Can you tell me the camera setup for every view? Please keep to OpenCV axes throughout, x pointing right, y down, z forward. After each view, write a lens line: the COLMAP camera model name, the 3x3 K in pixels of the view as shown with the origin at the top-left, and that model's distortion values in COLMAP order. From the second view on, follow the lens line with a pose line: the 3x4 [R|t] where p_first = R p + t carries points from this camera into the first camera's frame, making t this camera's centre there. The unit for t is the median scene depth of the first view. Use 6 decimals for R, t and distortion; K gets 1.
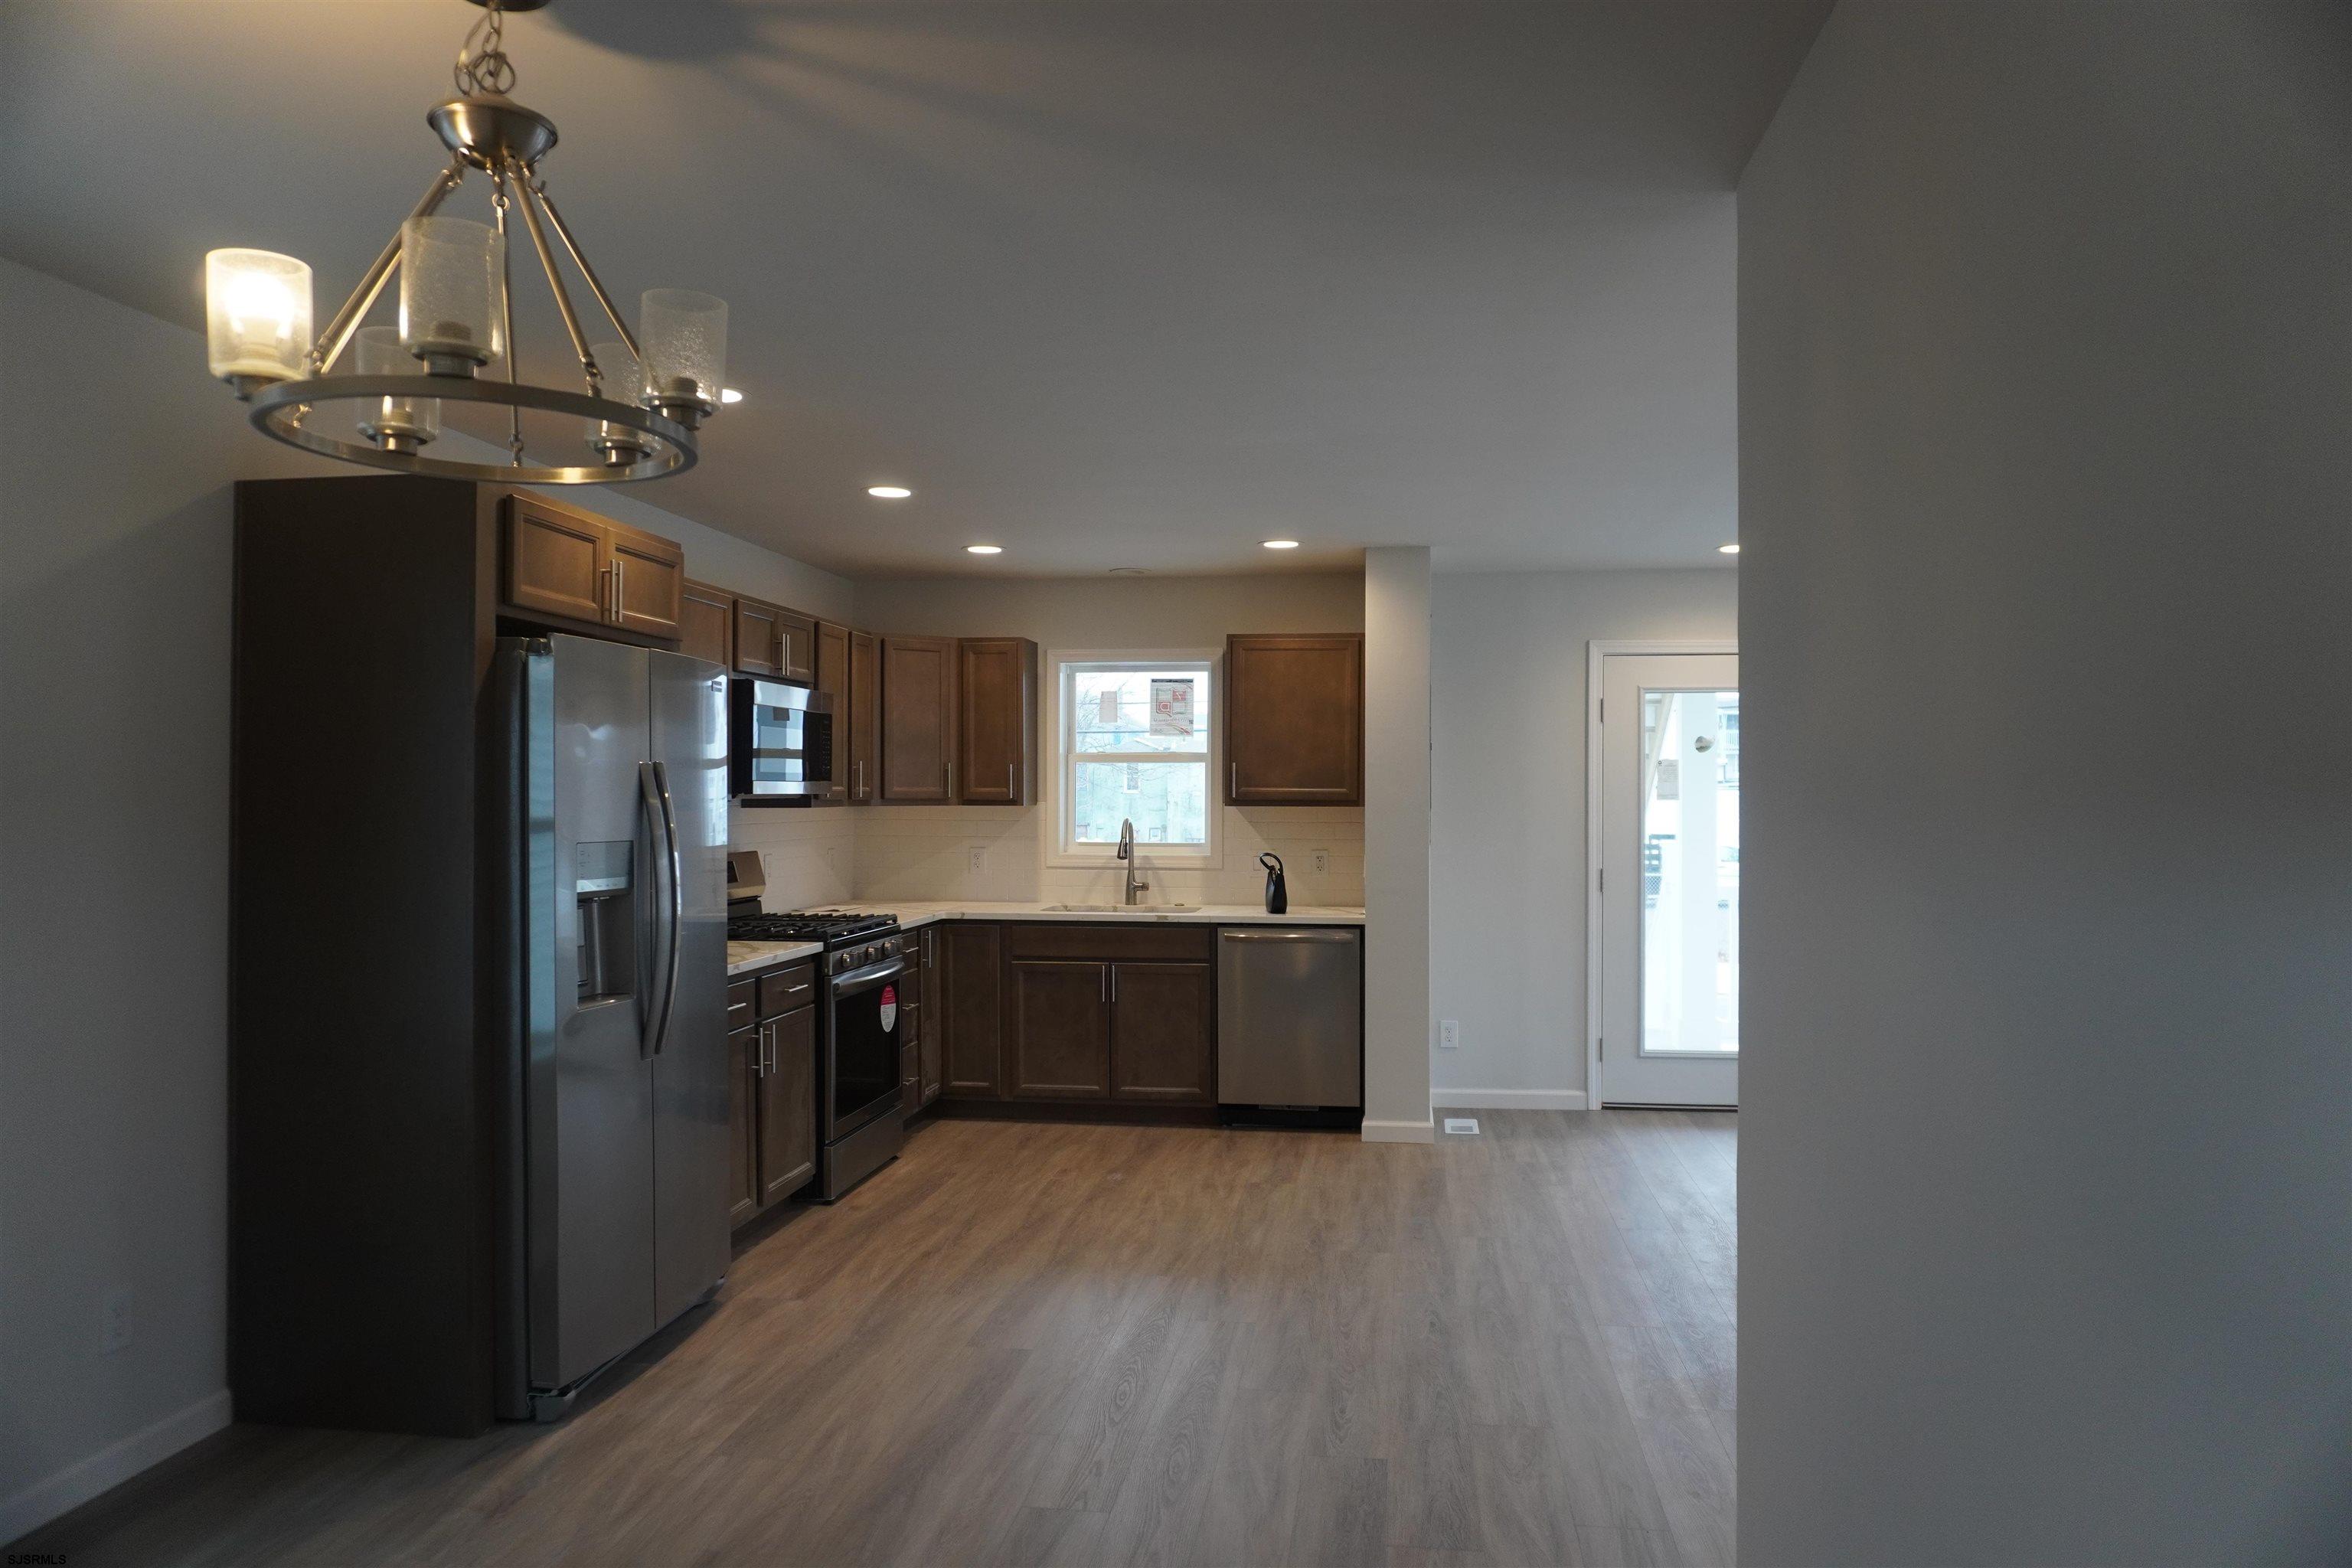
lens RADIAL K [[1575.7, 0, 1176.0], [0, 1575.7, 784.0], [0, 0, 1]] dist [-0.061135, 0.034429]
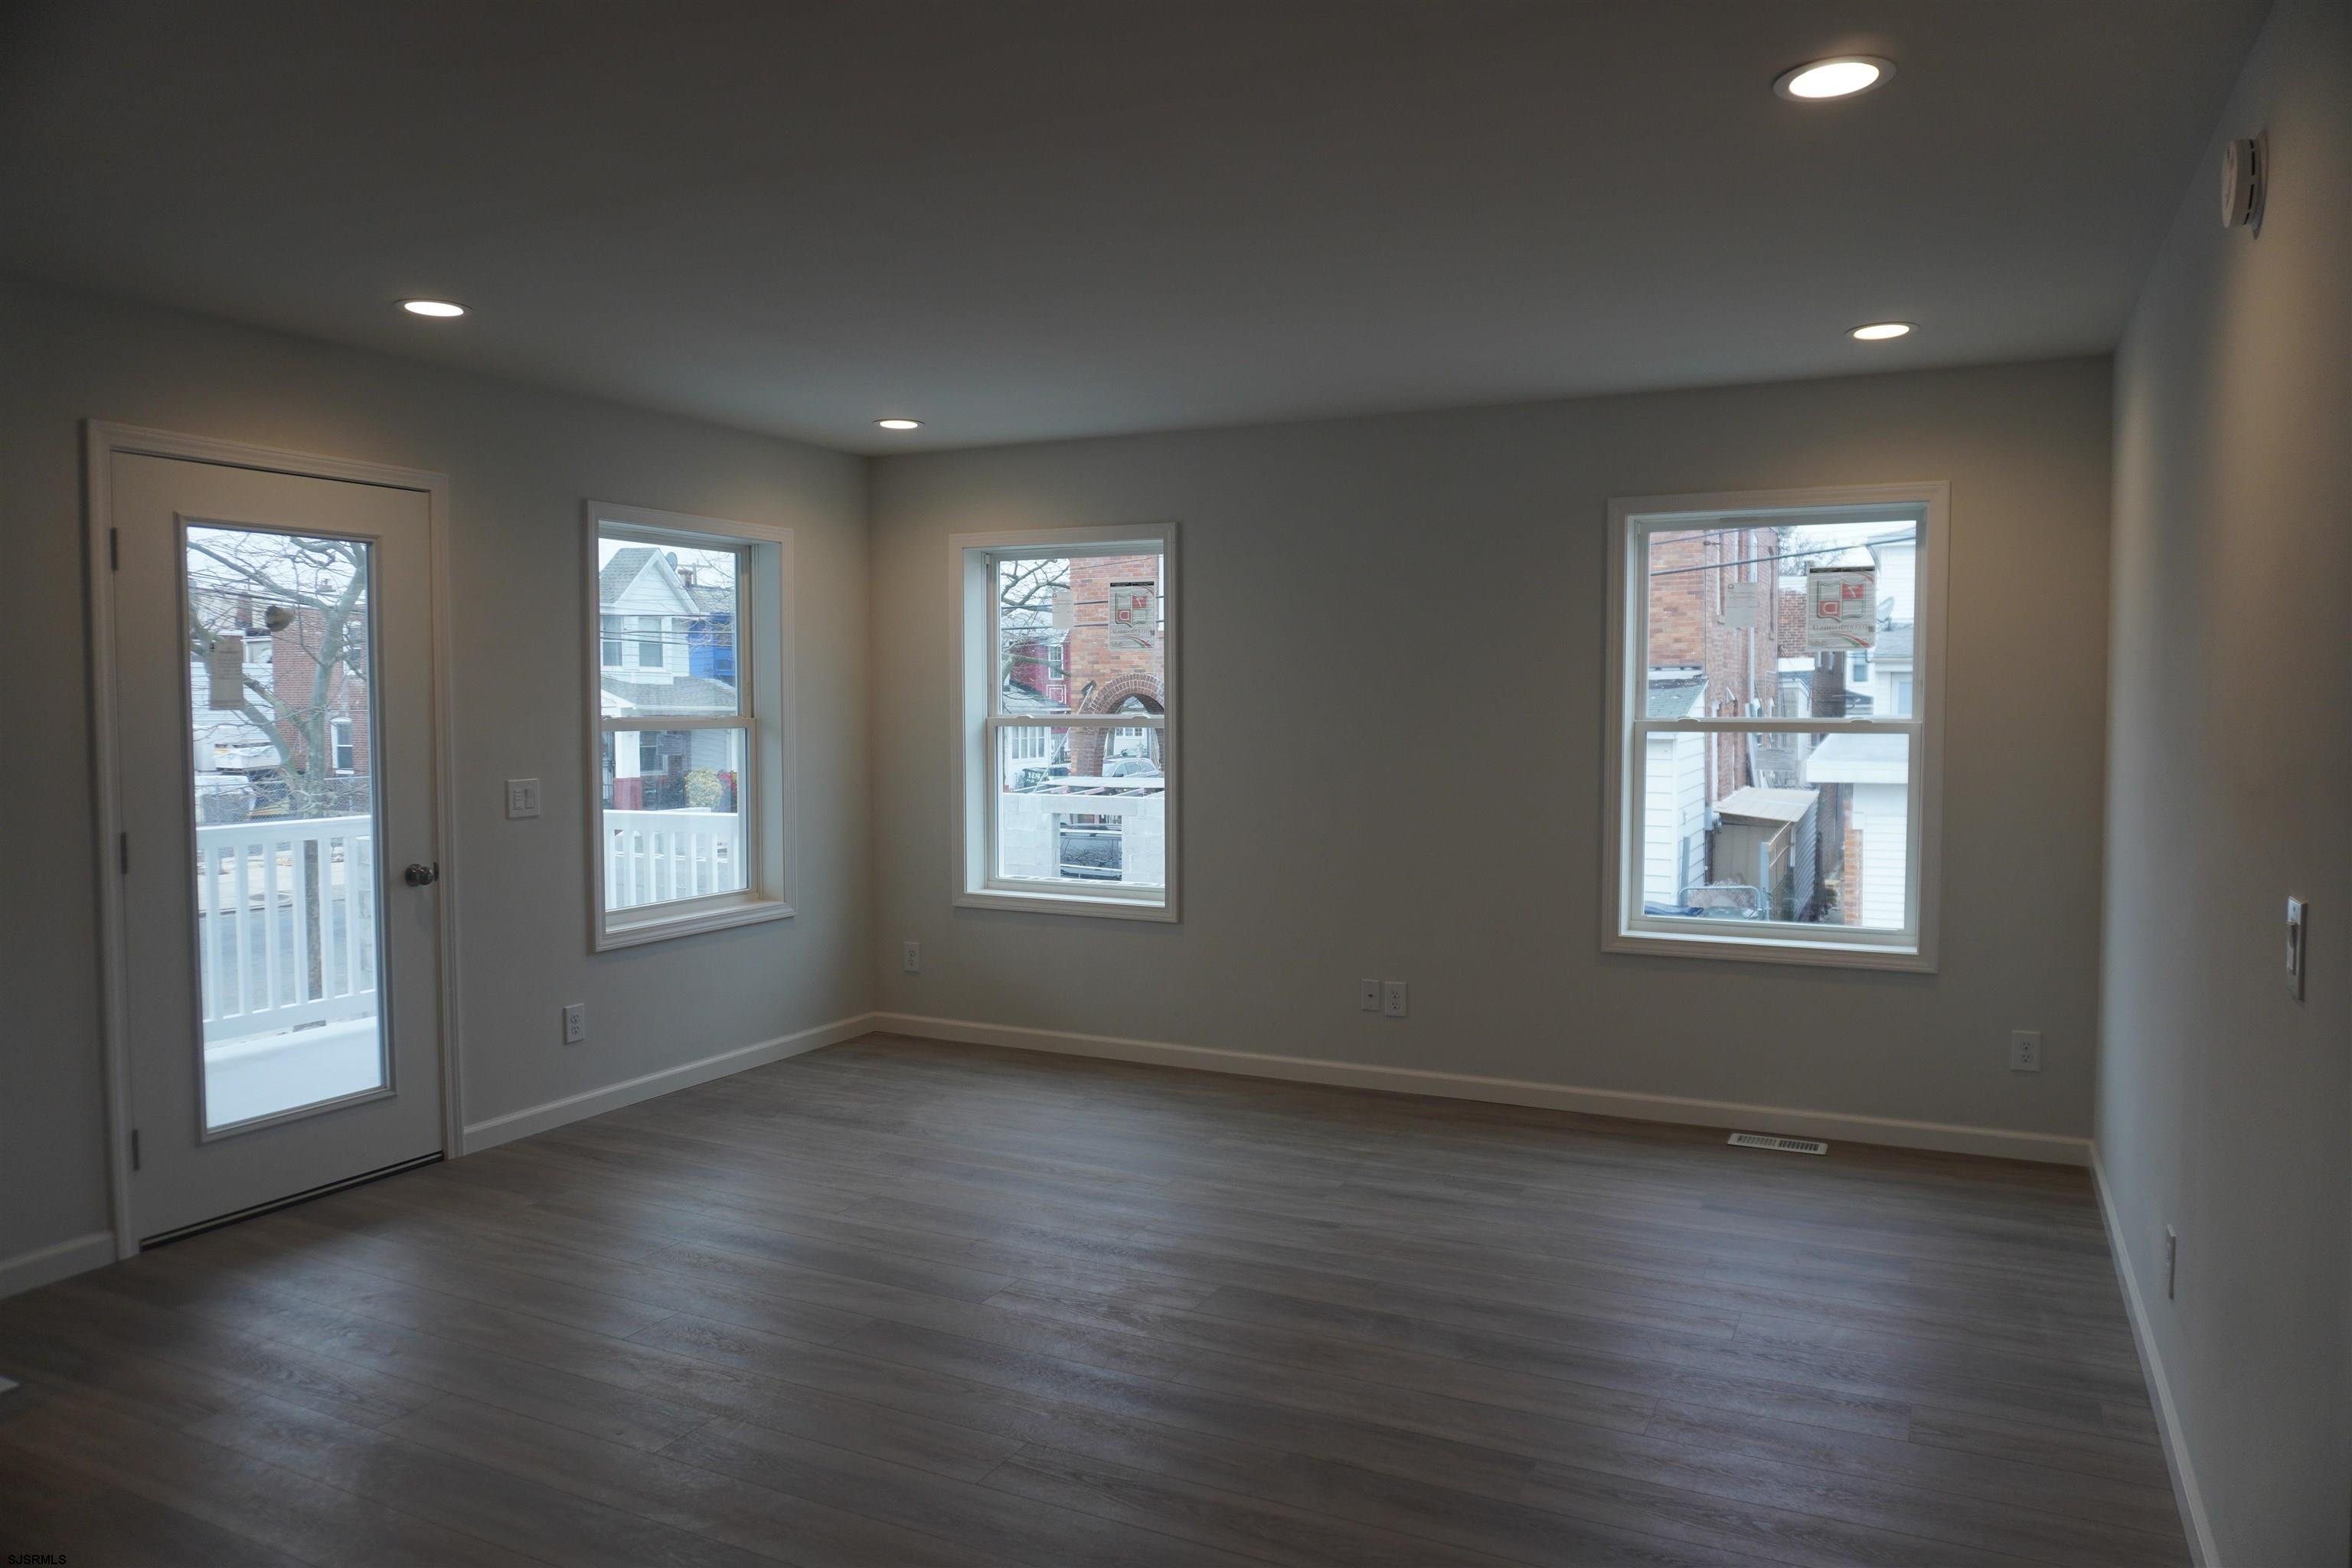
lens RADIAL K [[1571.3, 0, 1181.0], [0, 1571.3, 786.0], [0, 0, 1]] dist [-0.051414, 0.039002]
pose [[0.312445, -0.054786, 0.948355, -0.143613], [-0.004958, 0.998228, 0.059301, 0.002805], [-0.949923, -0.023230, 0.311619, 0.498372]]
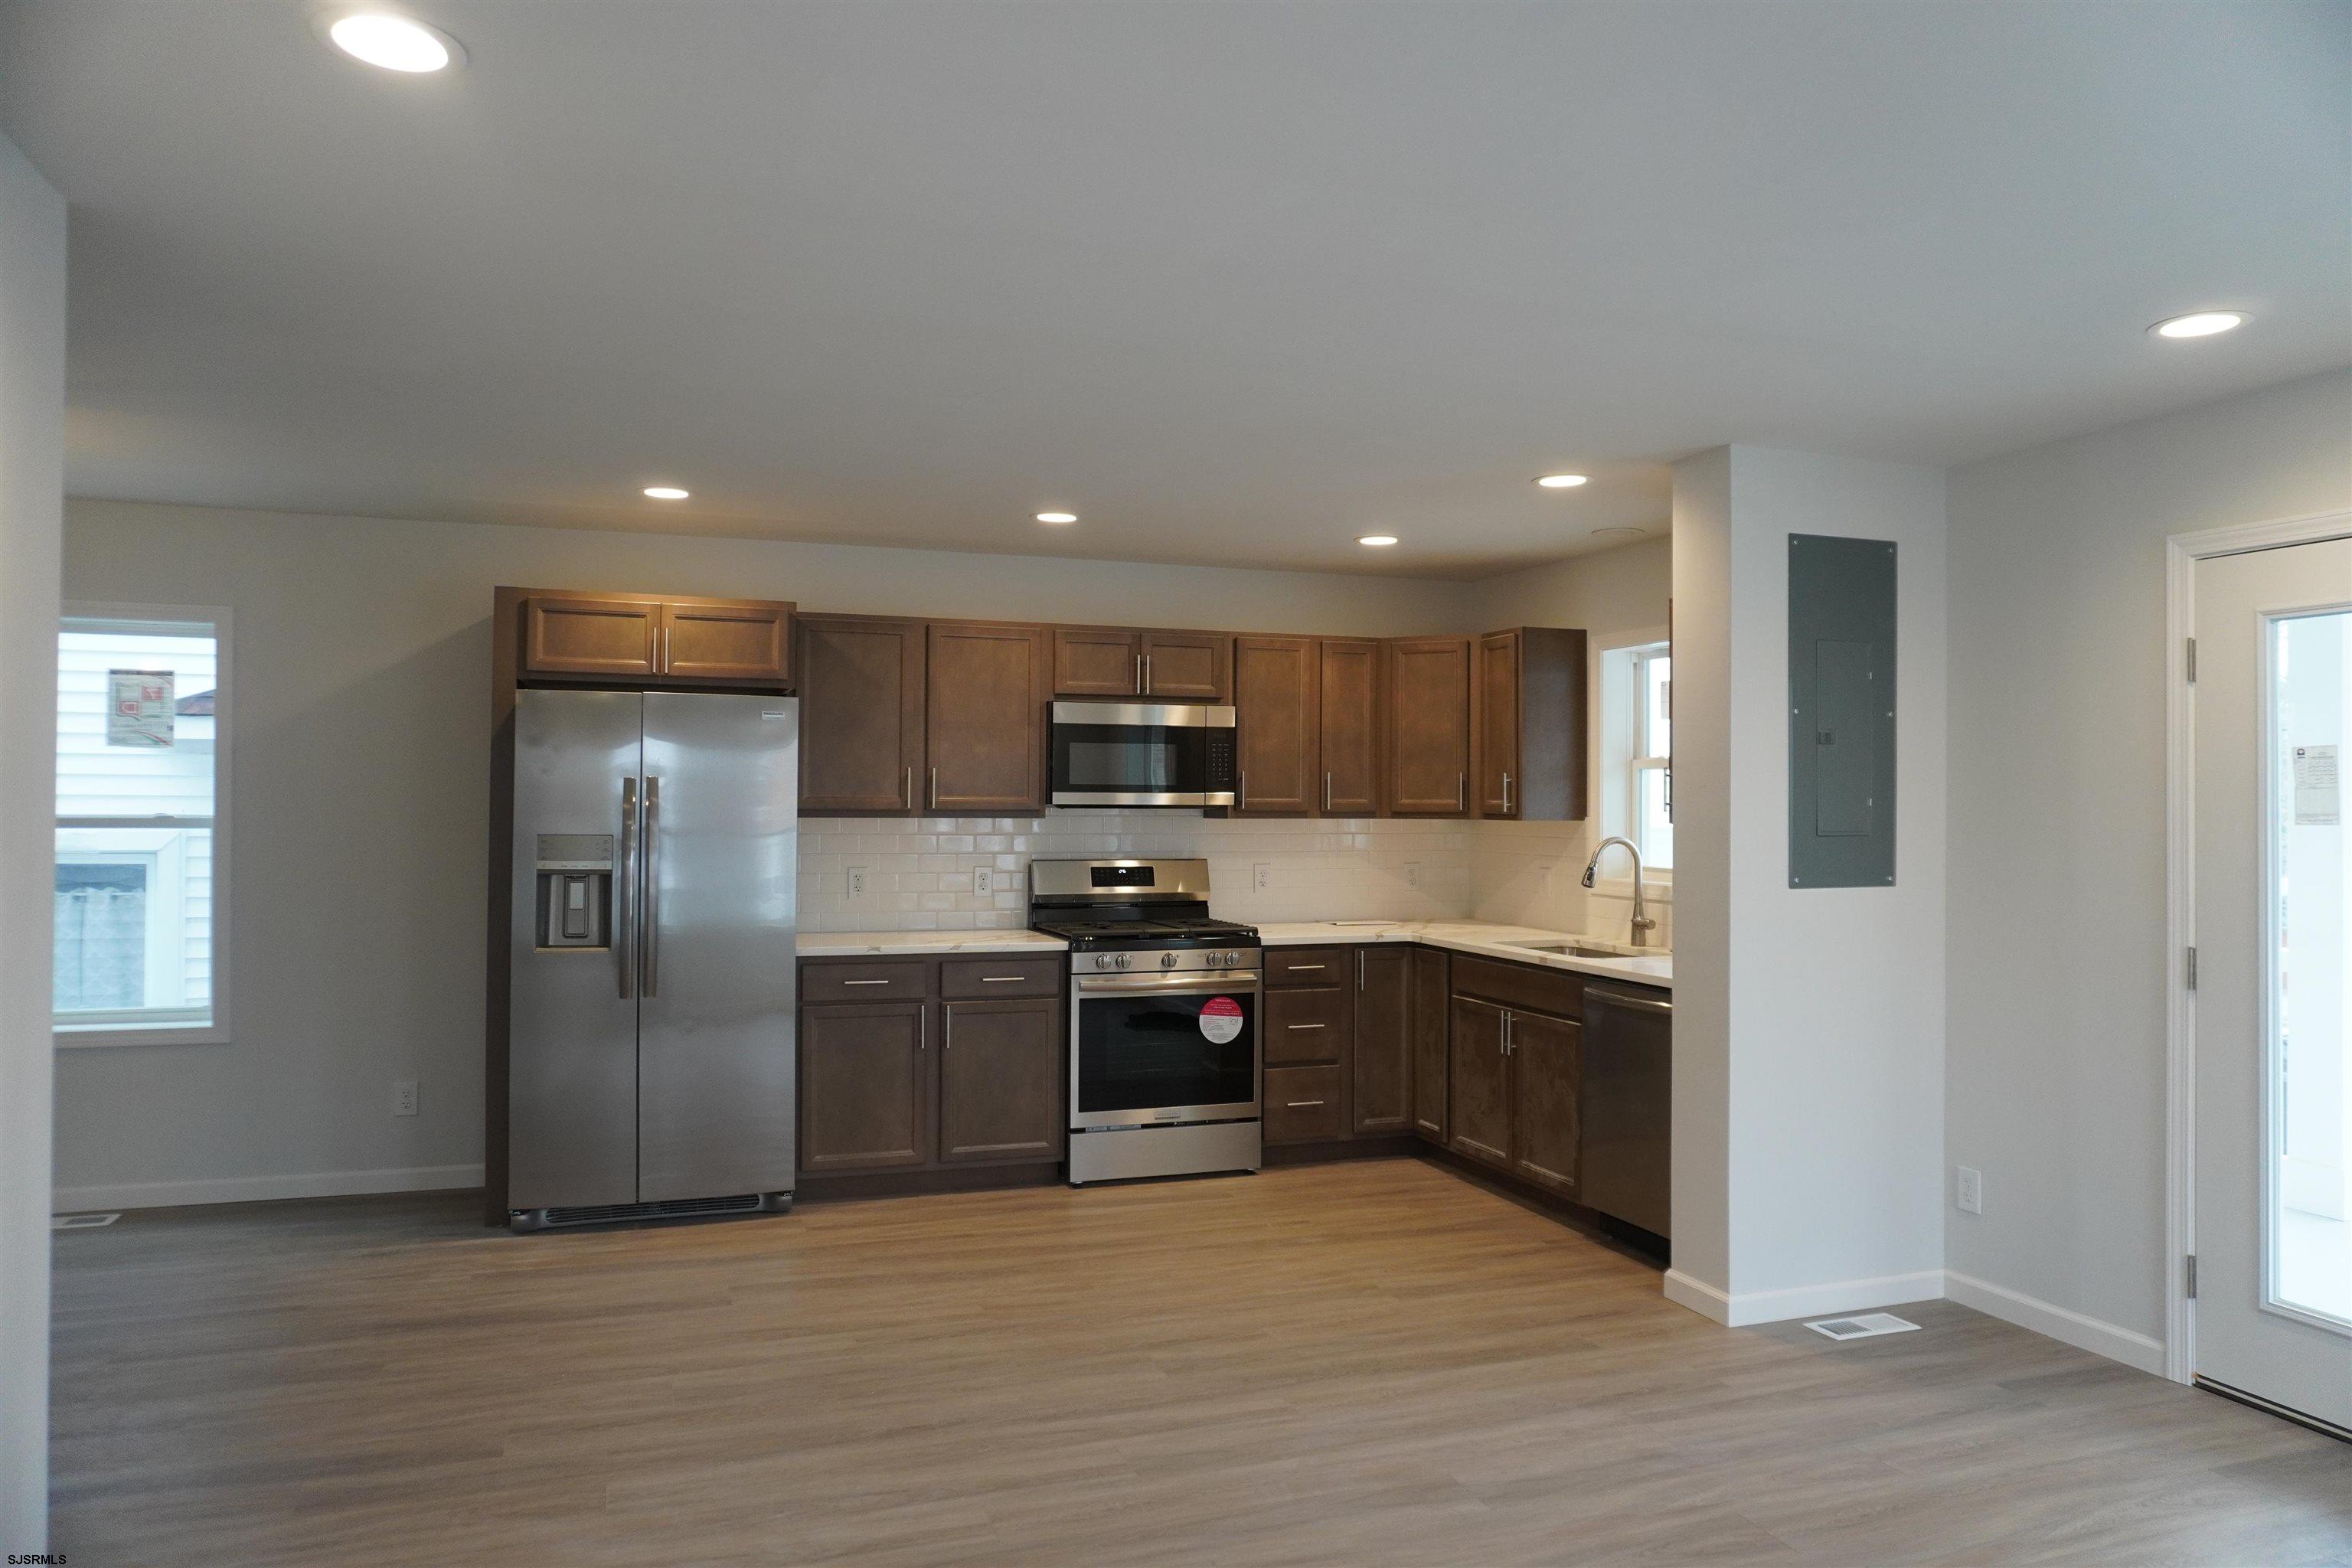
lens RADIAL K [[1571.3, 0, 1181.0], [0, 1571.3, 786.0], [0, 0, 1]] dist [-0.051414, 0.039002]
pose [[0.468433, -0.006442, -0.883475, 0.622064], [-0.001080, 0.999968, -0.007864, 0.002012], [0.883498, 0.004638, 0.468411, 0.460634]]
